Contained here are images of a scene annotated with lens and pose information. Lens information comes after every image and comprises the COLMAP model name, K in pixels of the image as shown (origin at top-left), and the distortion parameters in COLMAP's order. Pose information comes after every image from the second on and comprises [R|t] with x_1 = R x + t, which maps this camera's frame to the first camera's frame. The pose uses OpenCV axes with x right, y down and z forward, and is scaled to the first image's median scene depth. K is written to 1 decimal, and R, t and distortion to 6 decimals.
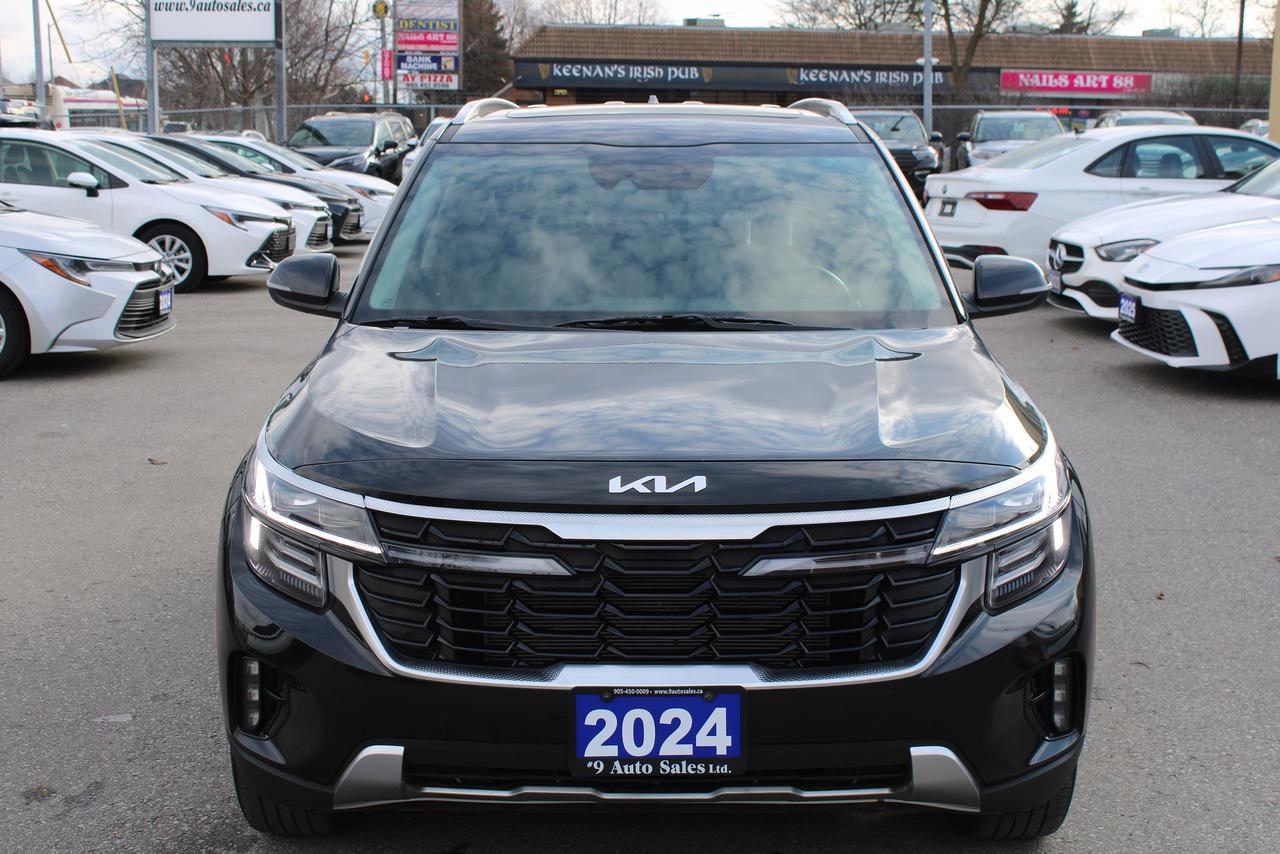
lens RADIAL K [[1851.6, 0, 639.7], [0, 1851.6, 426.7], [0, 0, 1]] dist [-0.035602, 0.000000]
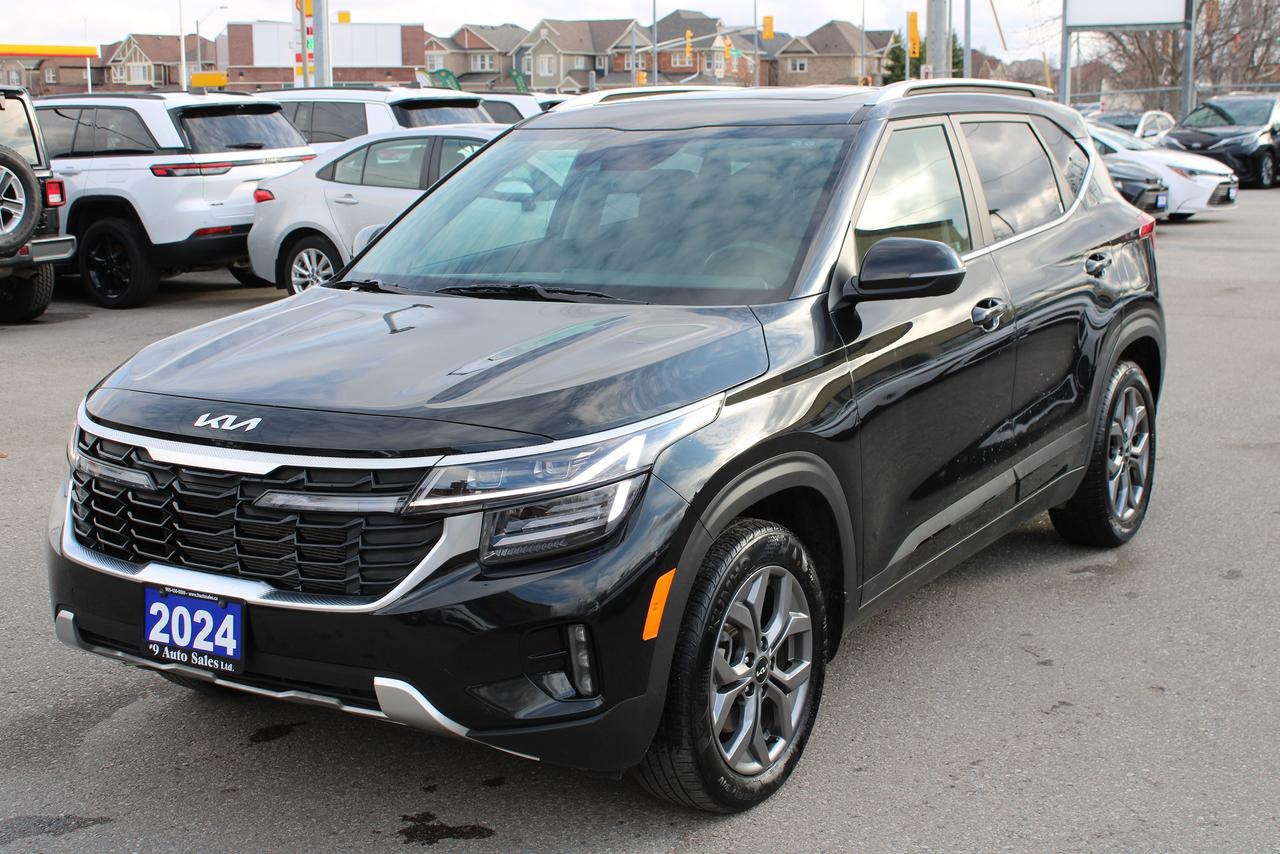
lens RADIAL K [[1780.4, 0, 639.2], [0, 1780.4, 427.3], [0, 0, 1]] dist [-0.052595, 0.000000]
pose [[0.833023, 0.077327, -0.547808, 0.860024], [-0.067783, 0.996989, 0.037658, -0.026431], [0.549071, 0.005762, 0.835756, 0.200082]]
